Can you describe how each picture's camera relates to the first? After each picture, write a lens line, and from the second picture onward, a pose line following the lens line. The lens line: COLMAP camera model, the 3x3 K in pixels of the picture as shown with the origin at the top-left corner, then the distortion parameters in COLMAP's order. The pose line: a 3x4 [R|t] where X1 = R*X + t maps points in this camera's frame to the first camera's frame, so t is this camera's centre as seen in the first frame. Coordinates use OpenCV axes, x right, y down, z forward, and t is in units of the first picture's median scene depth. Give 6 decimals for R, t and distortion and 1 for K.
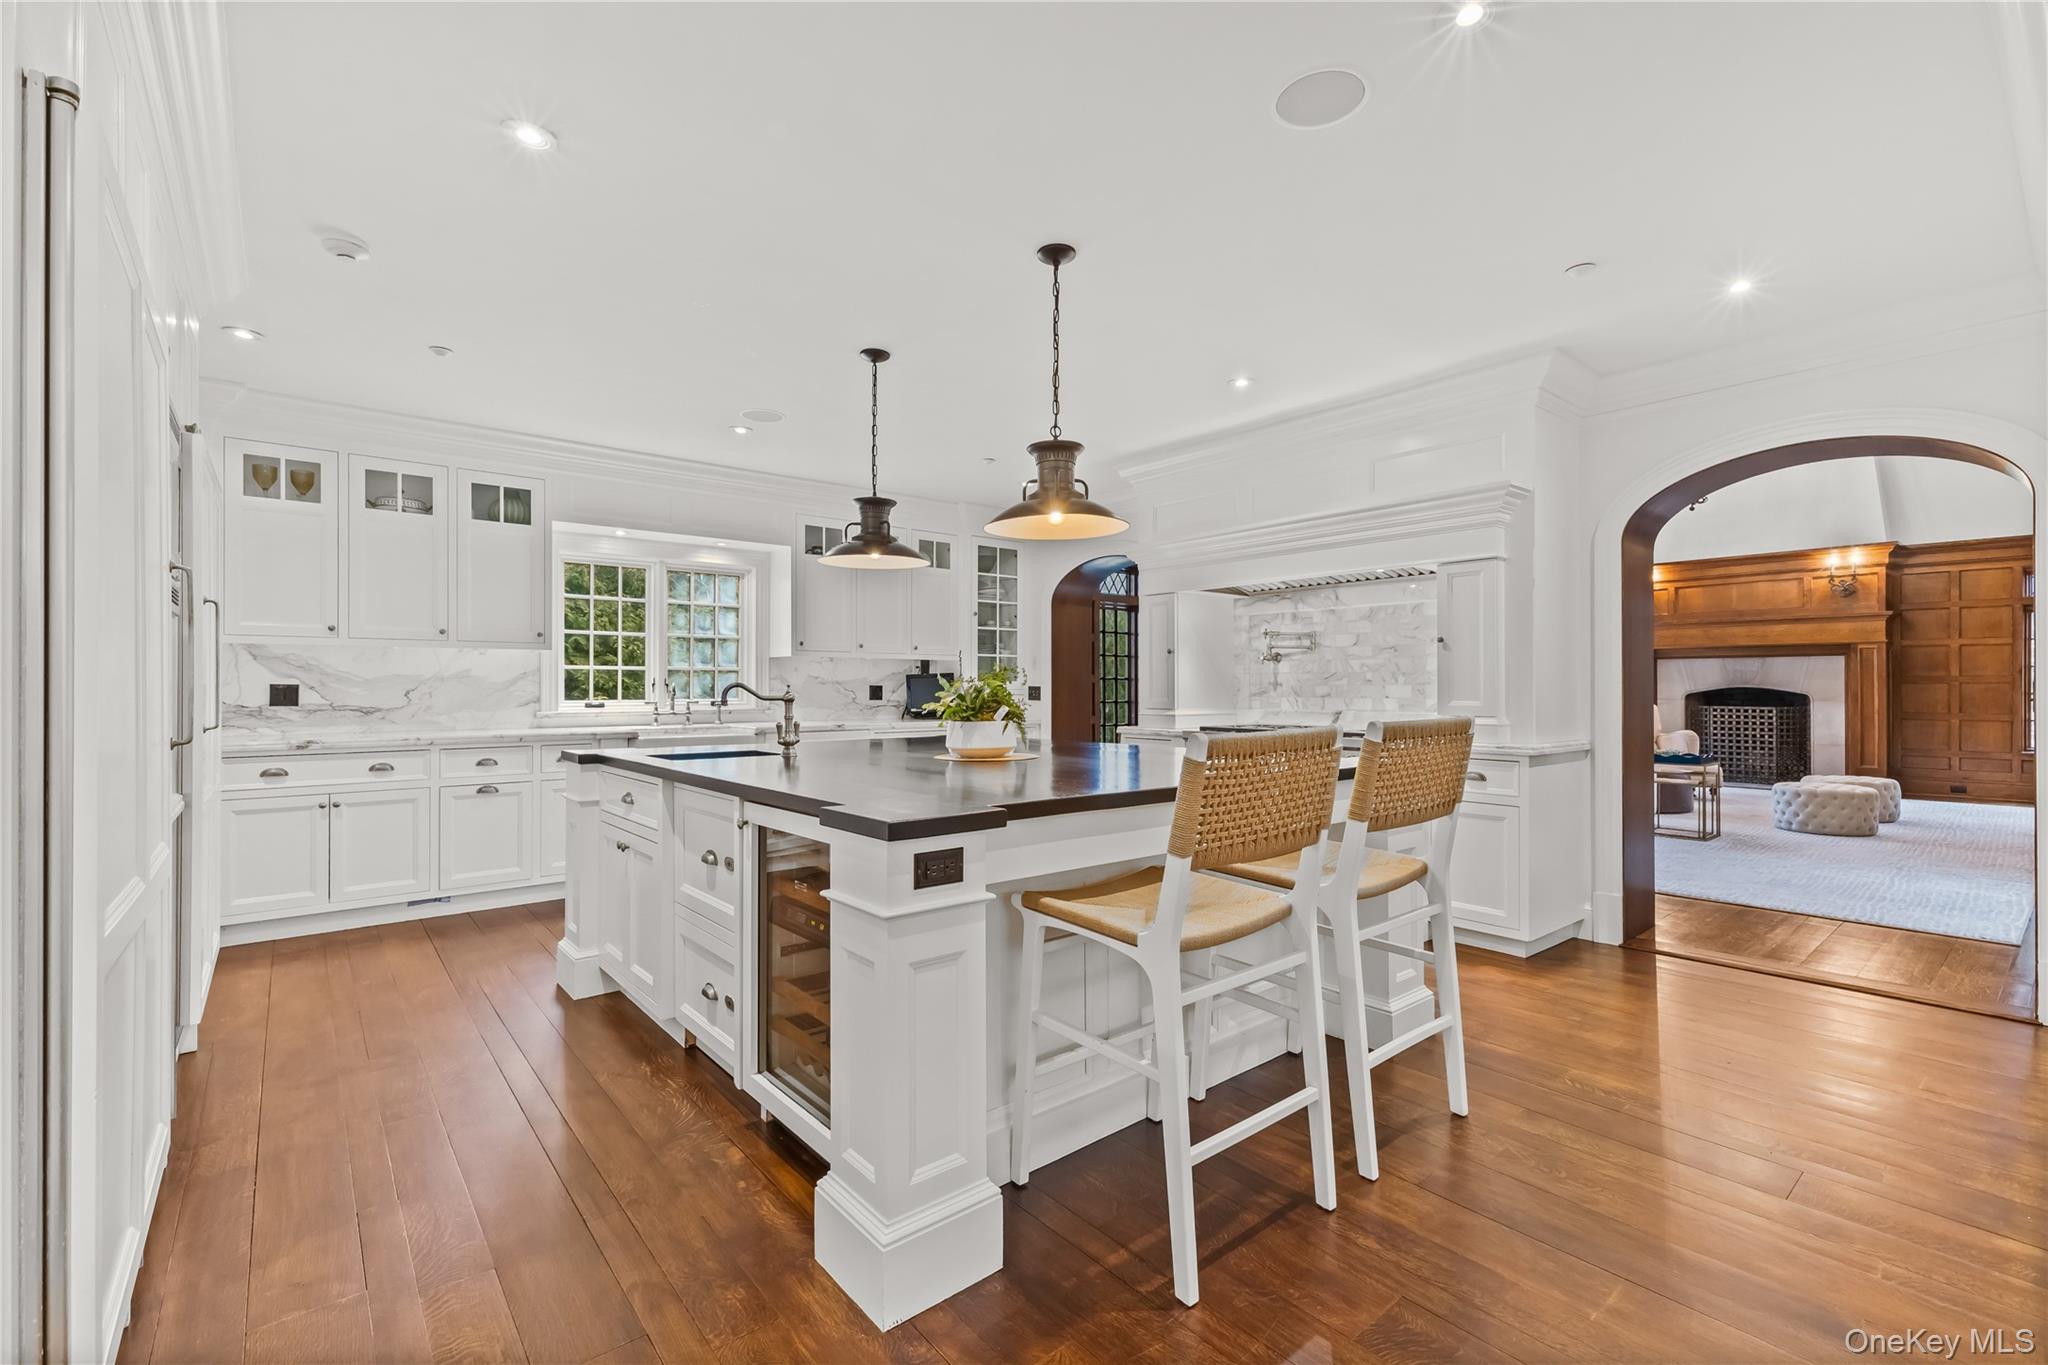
lens RADIAL K [[892.0, 0, 1042.3], [0, 892.0, 684.0], [0, 0, 1]] dist [0.009407, 0.000246]
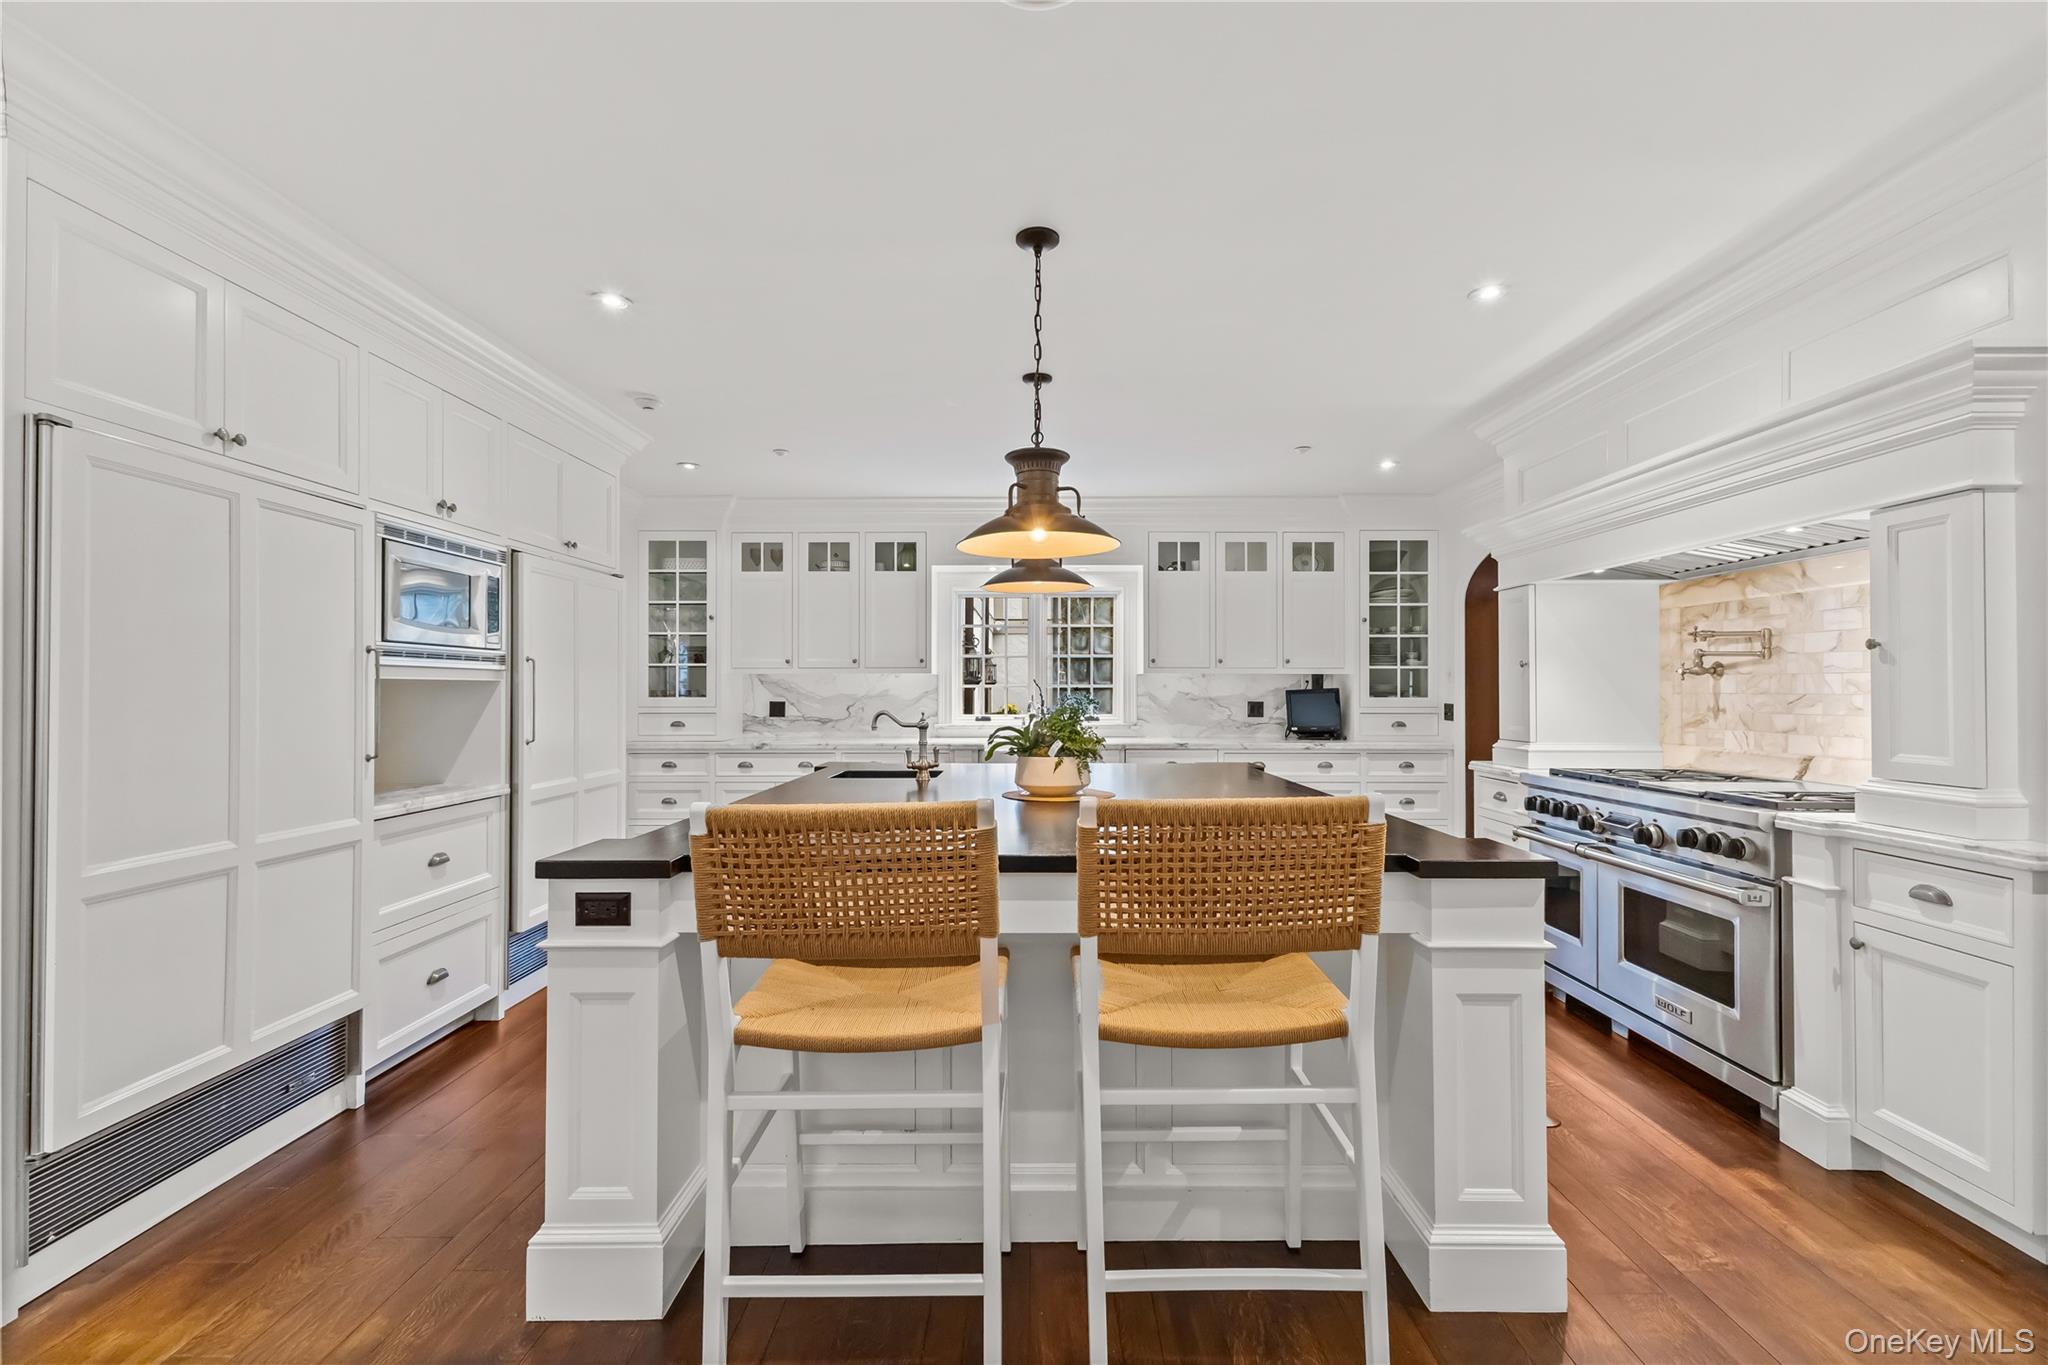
lens RADIAL K [[892.0, 0, 1038.1], [0, 892.0, 680.0], [0, 0, 1]] dist [0.009407, 0.000246]
pose [[0.762039, -0.006948, -0.647494, 0.492056], [0.002518, 0.999967, -0.007766, -0.028757], [0.647526, 0.004288, 0.762031, 0.266783]]
